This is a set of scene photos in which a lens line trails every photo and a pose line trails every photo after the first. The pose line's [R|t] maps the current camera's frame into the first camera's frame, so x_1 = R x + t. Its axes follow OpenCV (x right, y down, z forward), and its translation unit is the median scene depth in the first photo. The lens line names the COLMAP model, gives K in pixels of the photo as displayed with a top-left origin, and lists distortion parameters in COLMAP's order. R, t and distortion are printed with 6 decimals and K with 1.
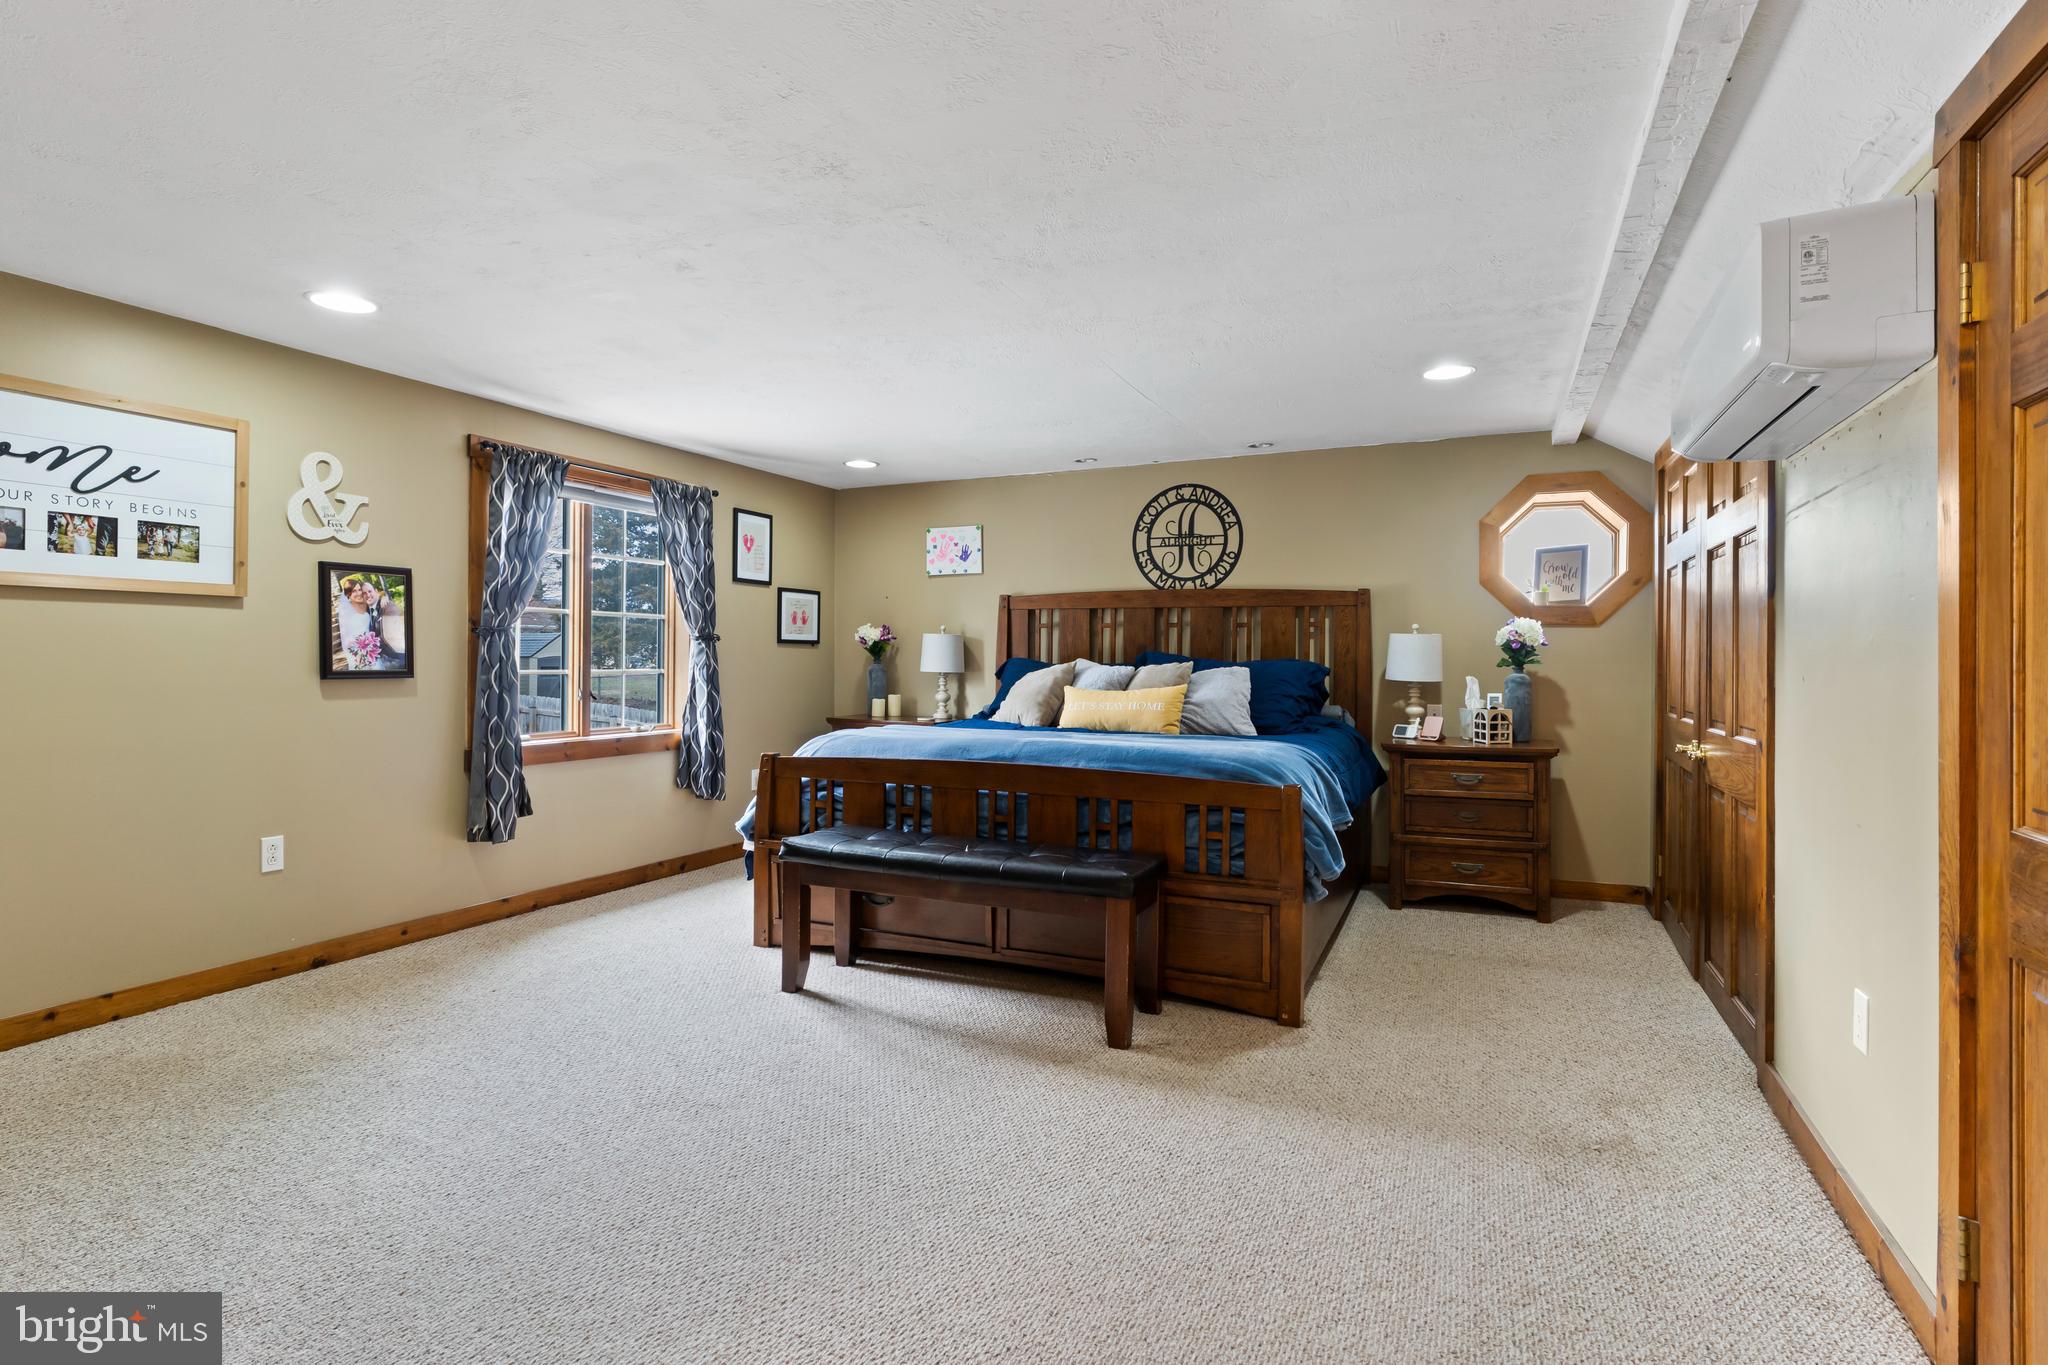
lens RADIAL K [[1043.5, 0, 1013.1], [0, 1043.5, 682.7], [0, 0, 1]] dist [-0.004084, 0.002217]
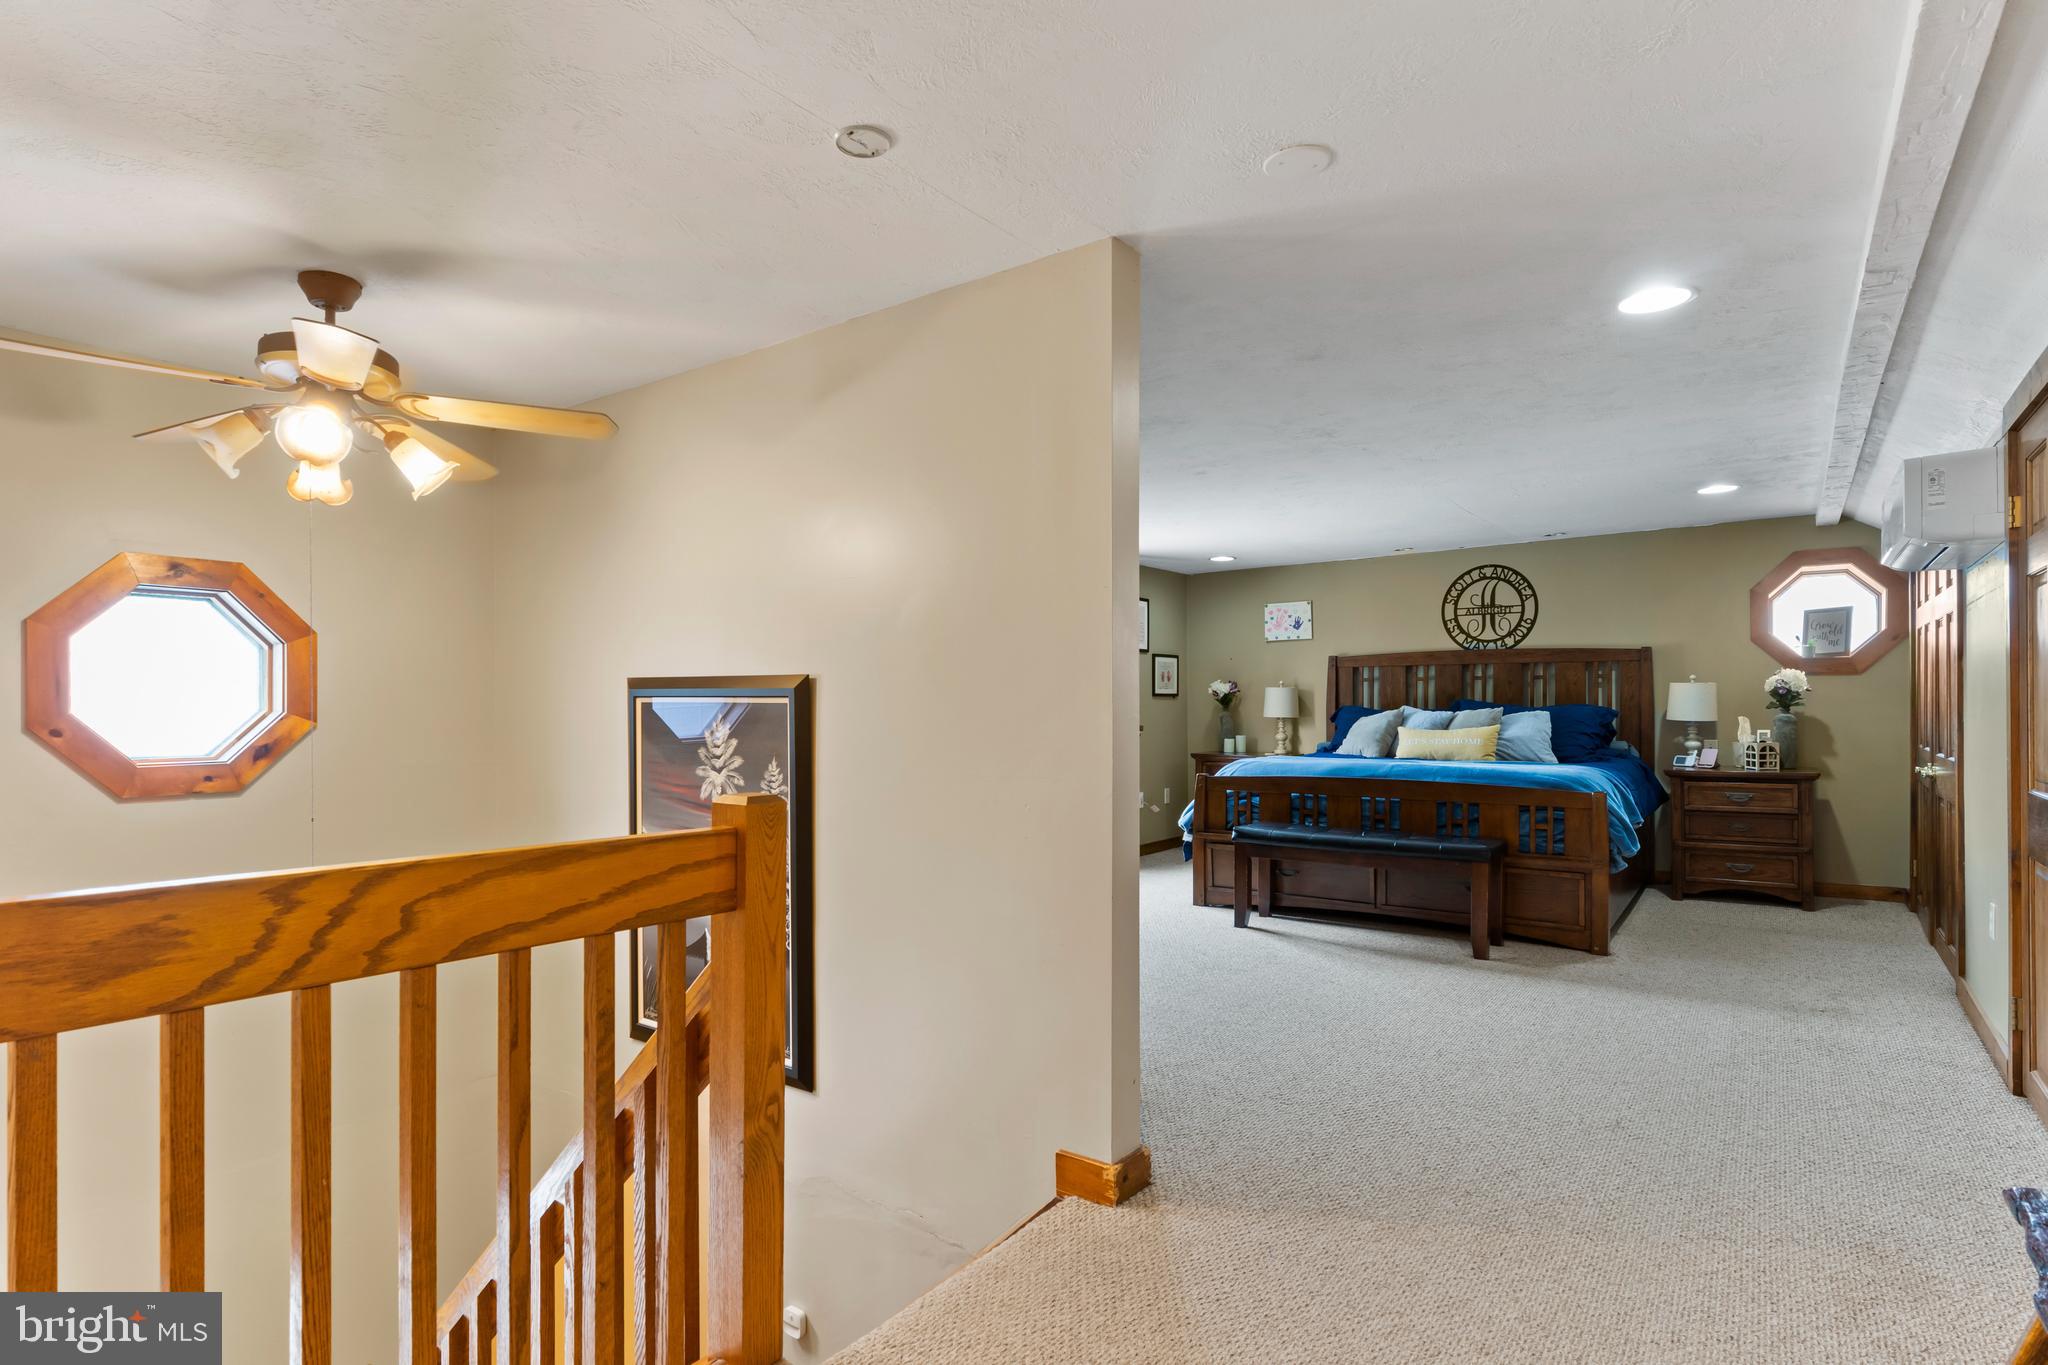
lens RADIAL K [[1042.9, 0, 1024.1], [0, 1042.9, 725.1], [0, 0, 1]] dist [0.000482, 0.000555]
pose [[0.979410, -0.008029, -0.201724, -0.147562], [0.007332, 0.999964, -0.004199, 0.003004], [0.201750, 0.002633, 0.979433, -0.386673]]
